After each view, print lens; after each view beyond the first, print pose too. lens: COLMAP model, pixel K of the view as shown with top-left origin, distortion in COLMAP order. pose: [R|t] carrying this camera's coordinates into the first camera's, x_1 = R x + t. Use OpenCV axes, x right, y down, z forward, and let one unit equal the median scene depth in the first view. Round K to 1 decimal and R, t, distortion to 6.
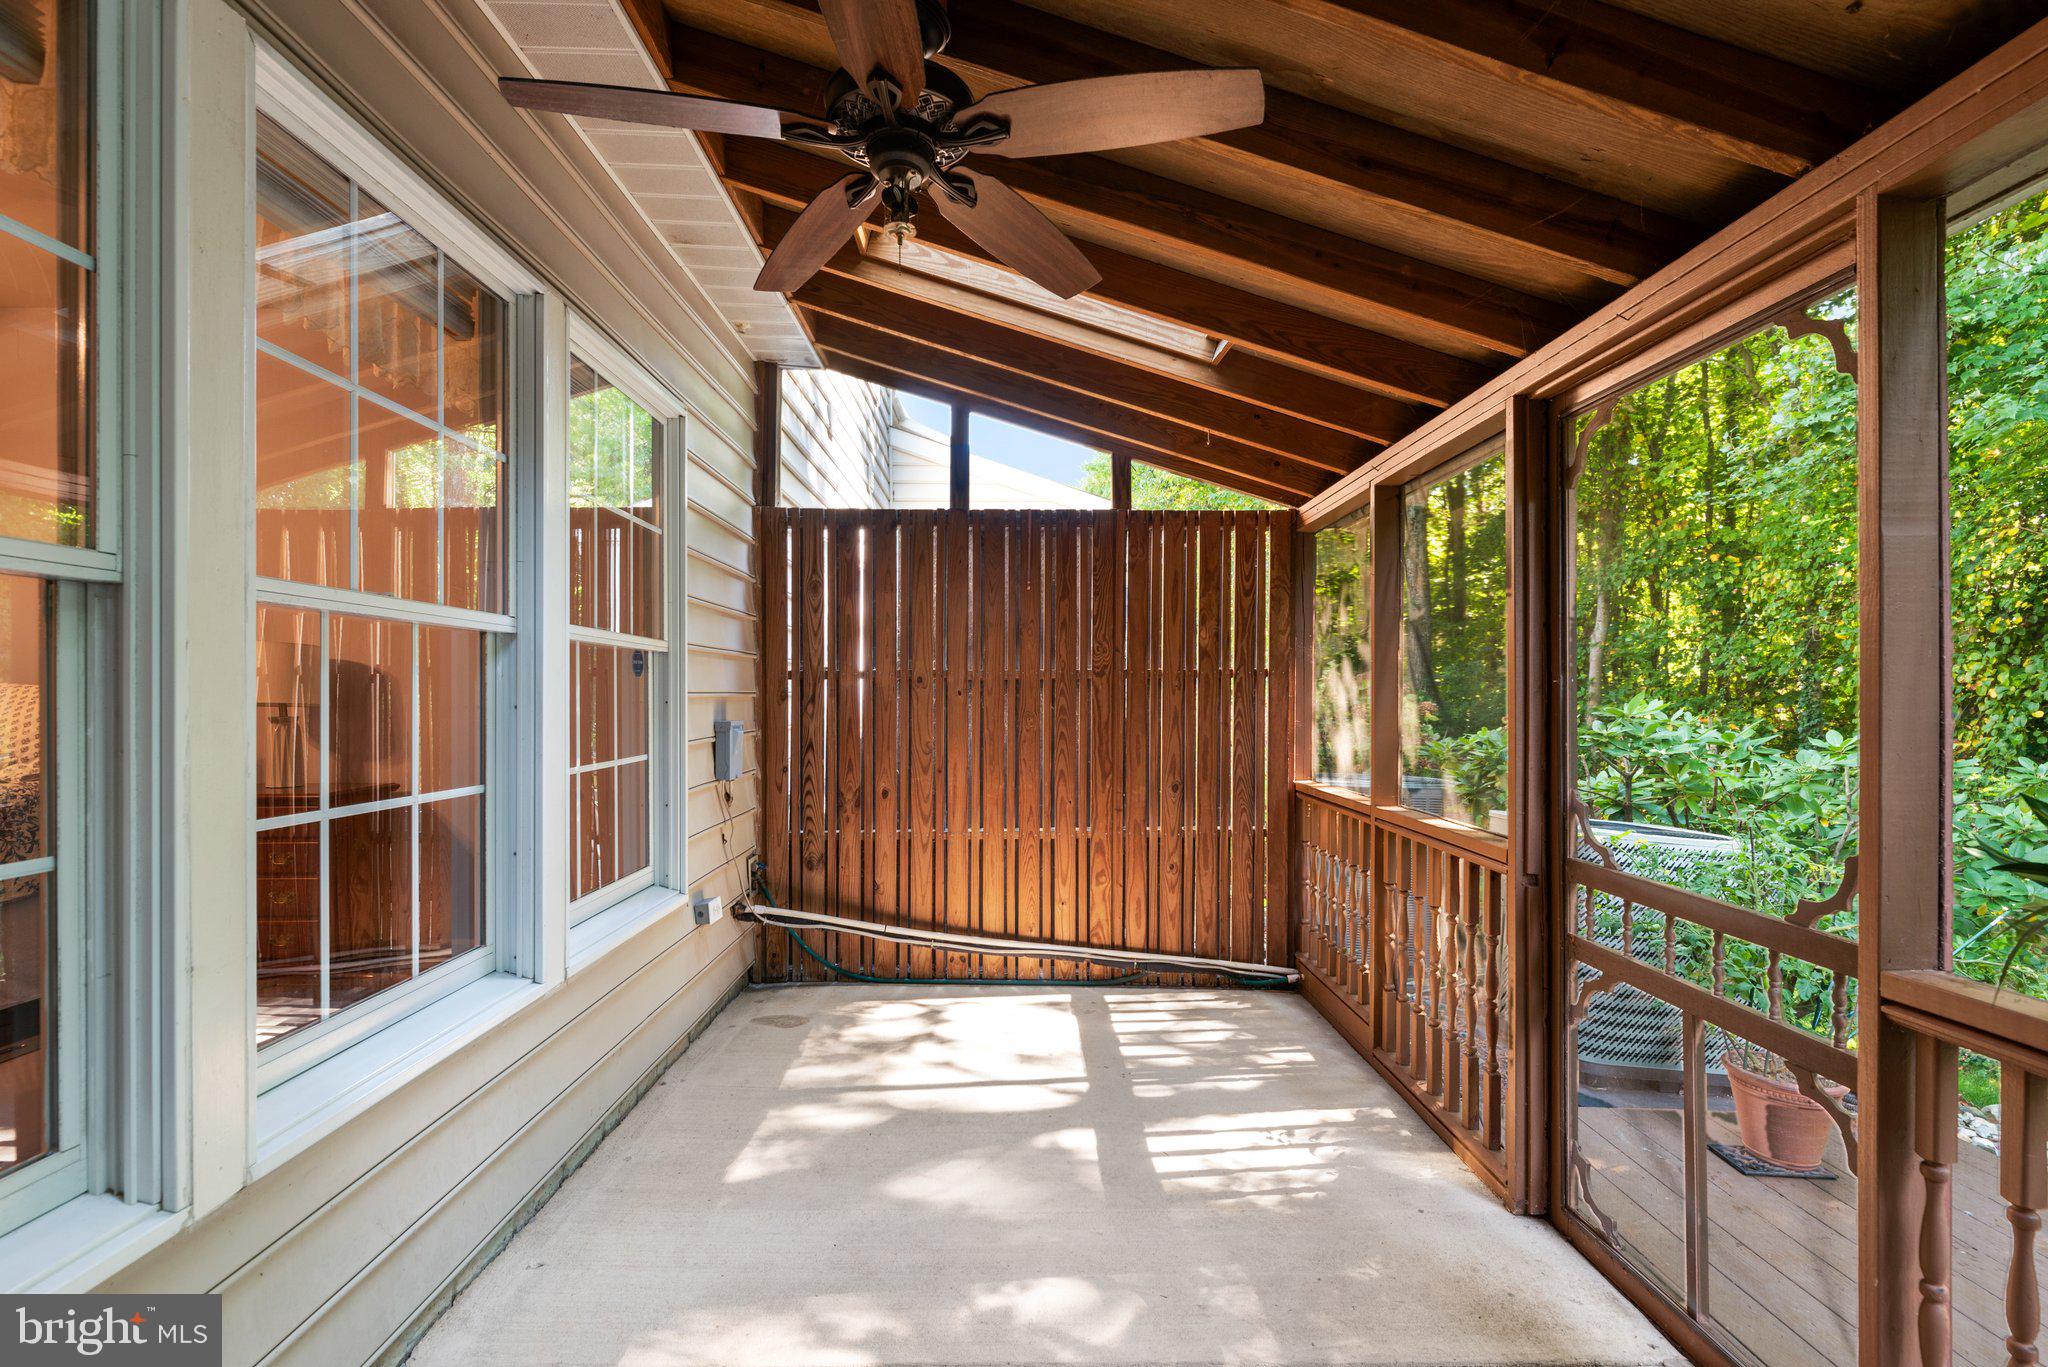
lens RADIAL K [[919.0, 0, 1032.0], [0, 919.0, 704.0], [0, 0, 1]] dist [0.003449, -0.000294]
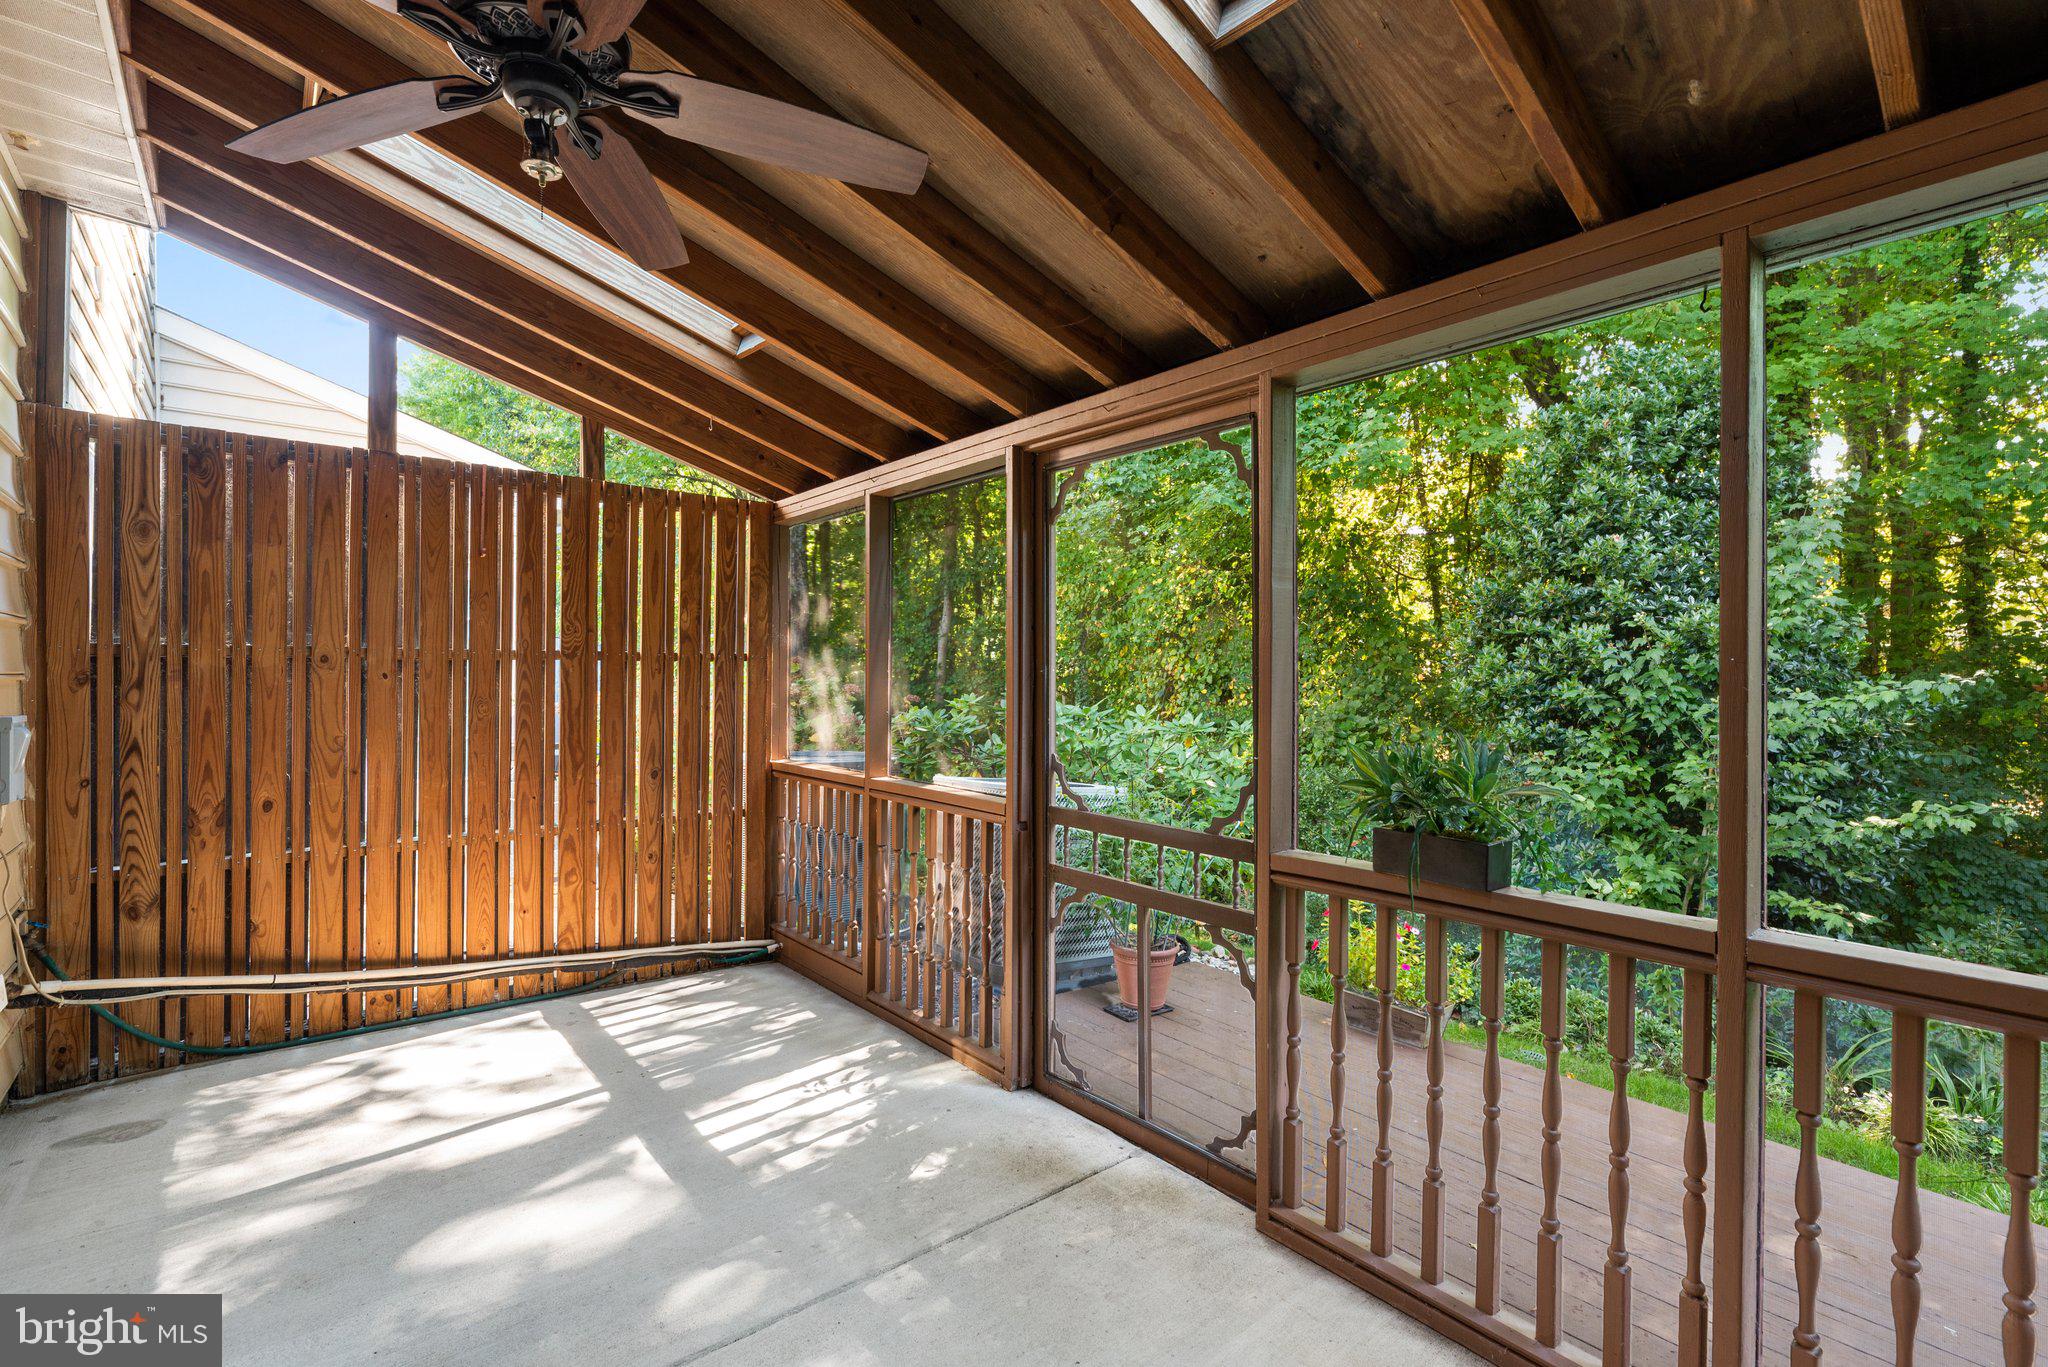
lens RADIAL K [[919.0, 0, 1021.4], [0, 919.0, 688.0], [0, 0, 1]] dist [0.003449, -0.000294]
pose [[0.783649, -0.003961, 0.621191, -0.171200], [0.001196, 0.999987, 0.004868, -0.005009], [-0.621202, -0.003072, 0.783644, -0.000548]]
